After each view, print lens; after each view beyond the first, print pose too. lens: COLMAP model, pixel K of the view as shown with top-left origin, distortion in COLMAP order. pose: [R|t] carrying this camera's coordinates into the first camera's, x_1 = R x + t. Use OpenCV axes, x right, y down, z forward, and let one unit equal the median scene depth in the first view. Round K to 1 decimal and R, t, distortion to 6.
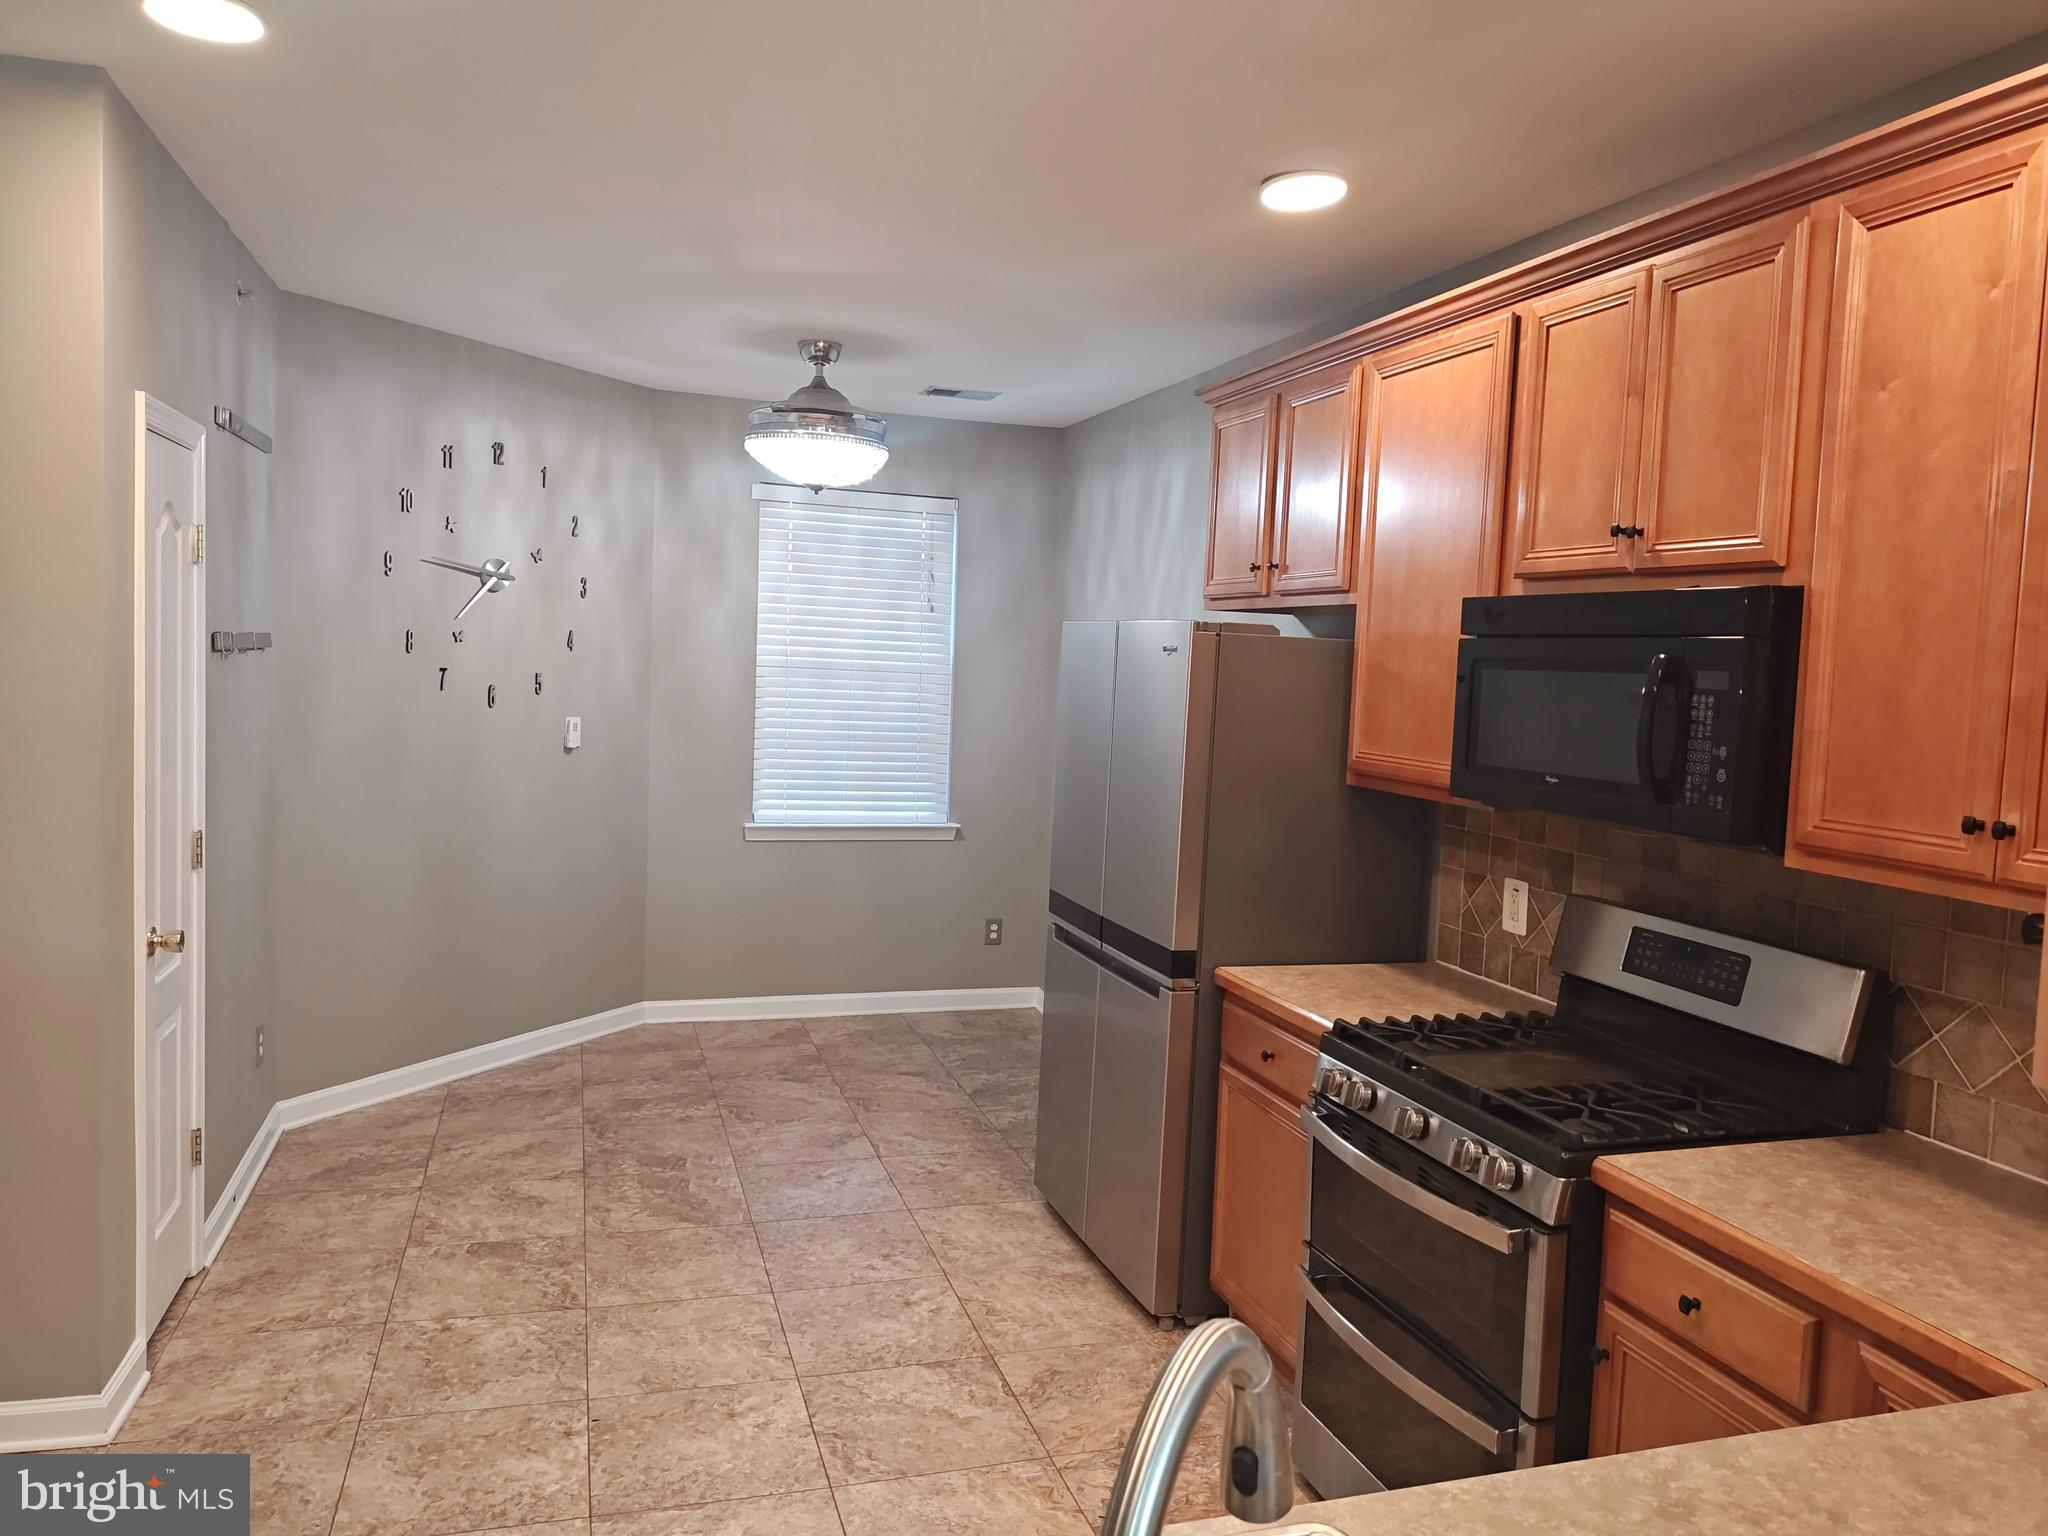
lens RADIAL K [[1502.6, 0, 1020.4], [0, 1502.6, 768.8], [0, 0, 1]] dist [0.002774, -0.003991]
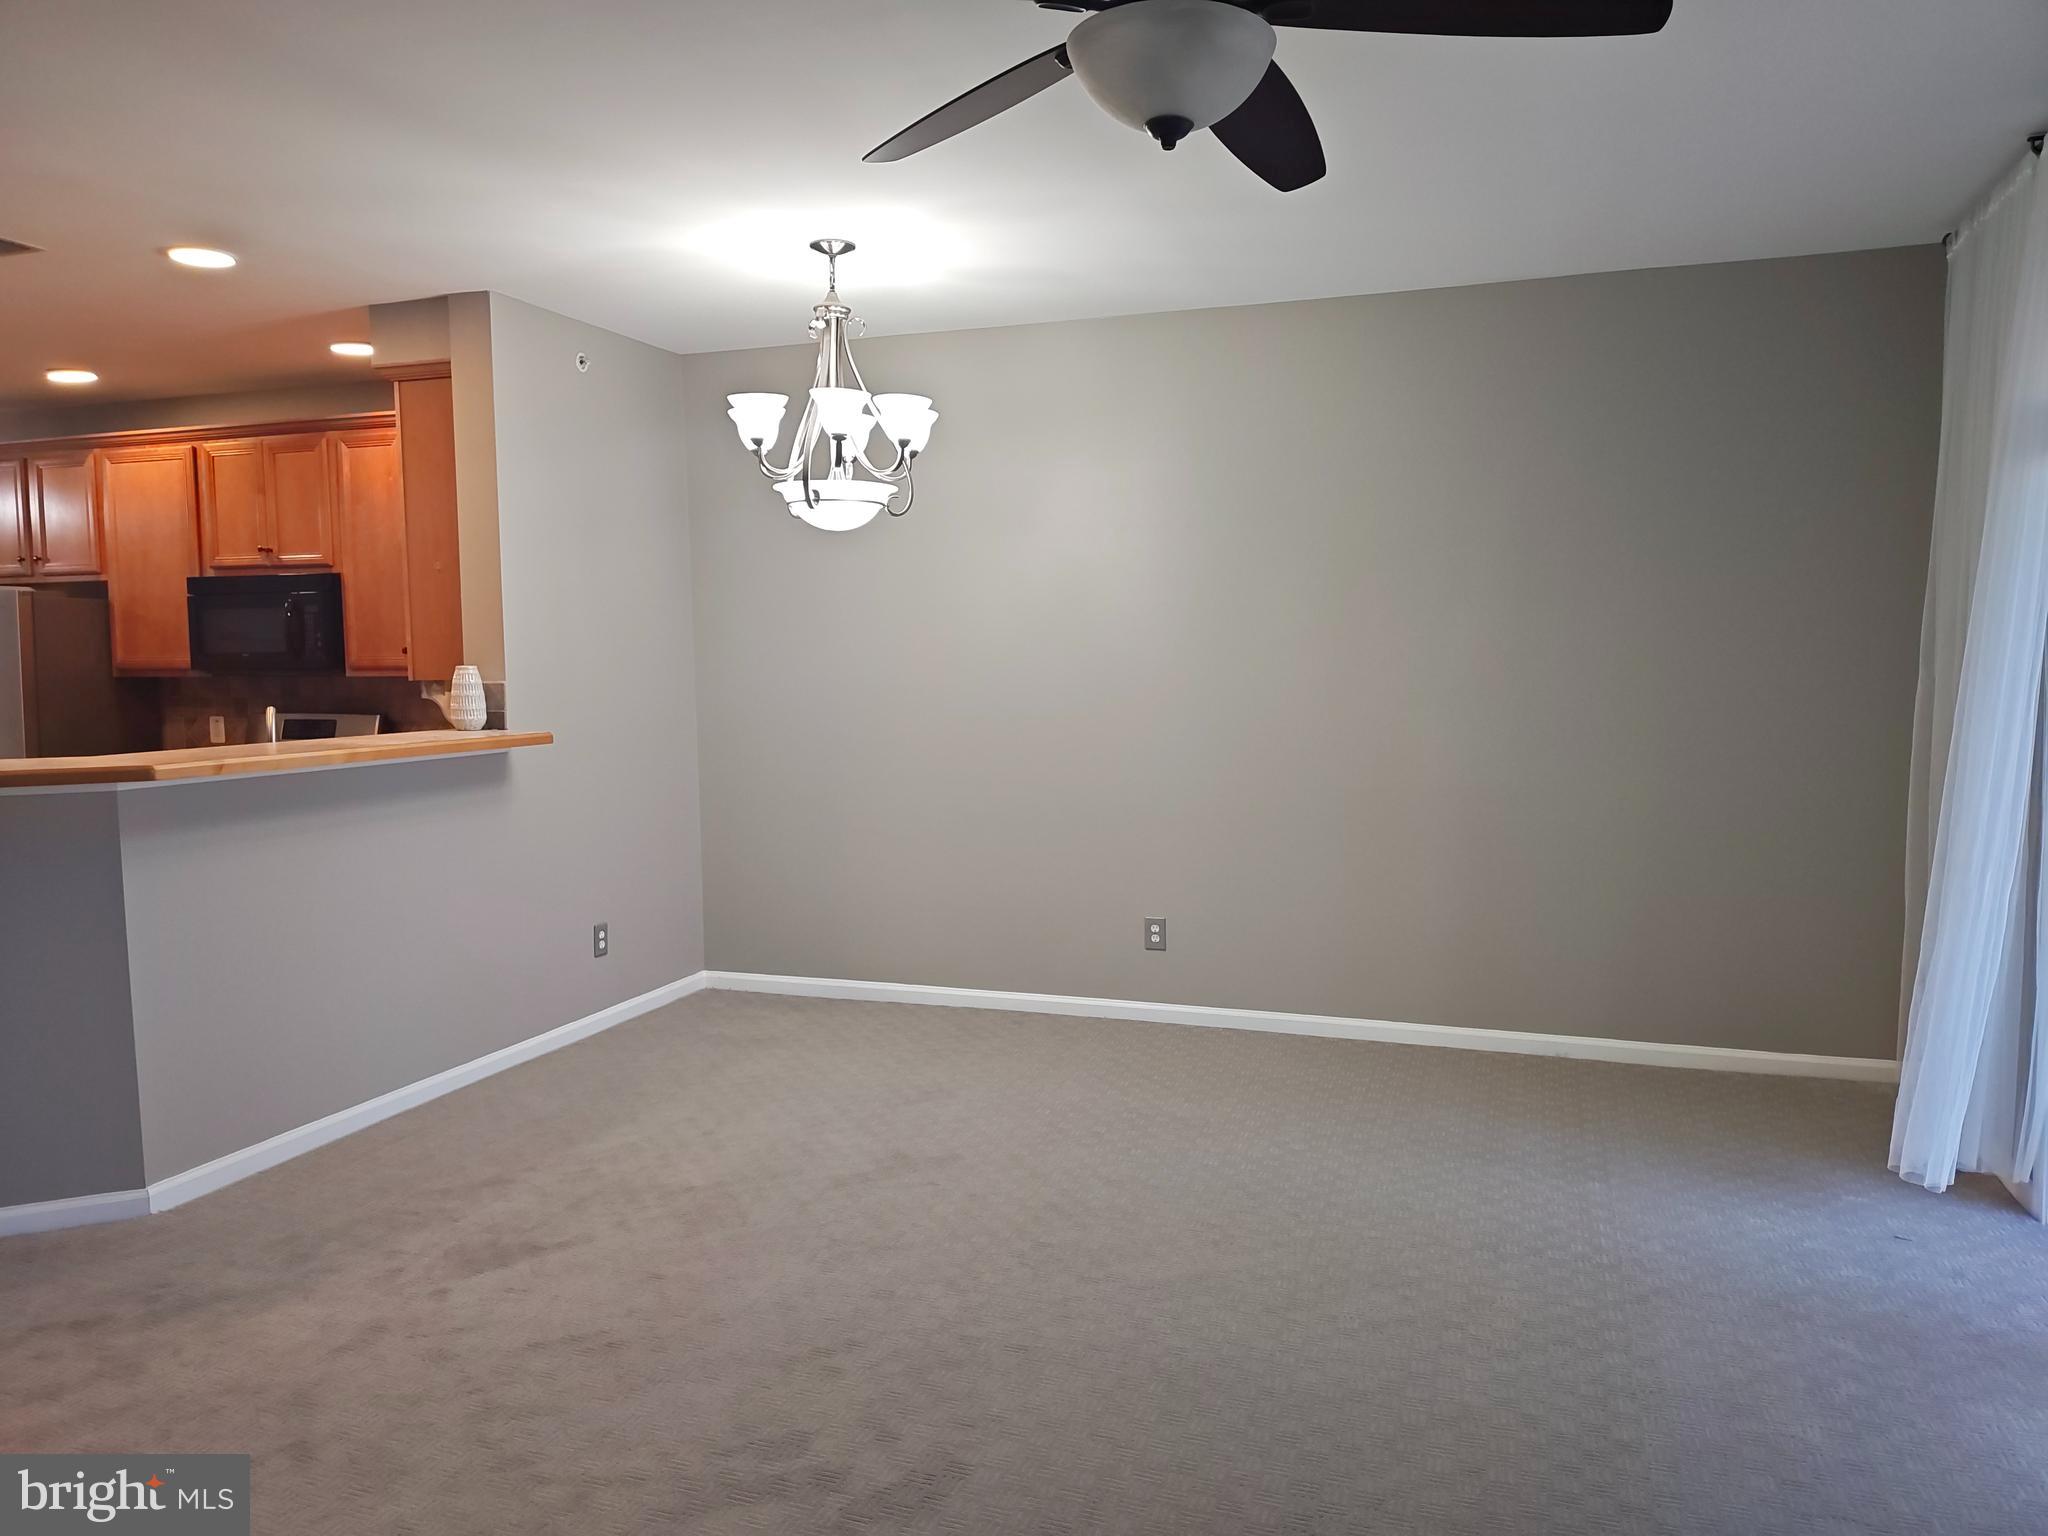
lens RADIAL K [[1502.6, 0, 1021.7], [0, 1502.6, 778.9], [0, 0, 1]] dist [0.002774, -0.003991]
pose [[0.606554, -0.112051, 0.787106, -0.769738], [0.091559, 0.993276, 0.070844, 0.141758], [-0.789752, 0.029096, 0.612735, -1.371775]]
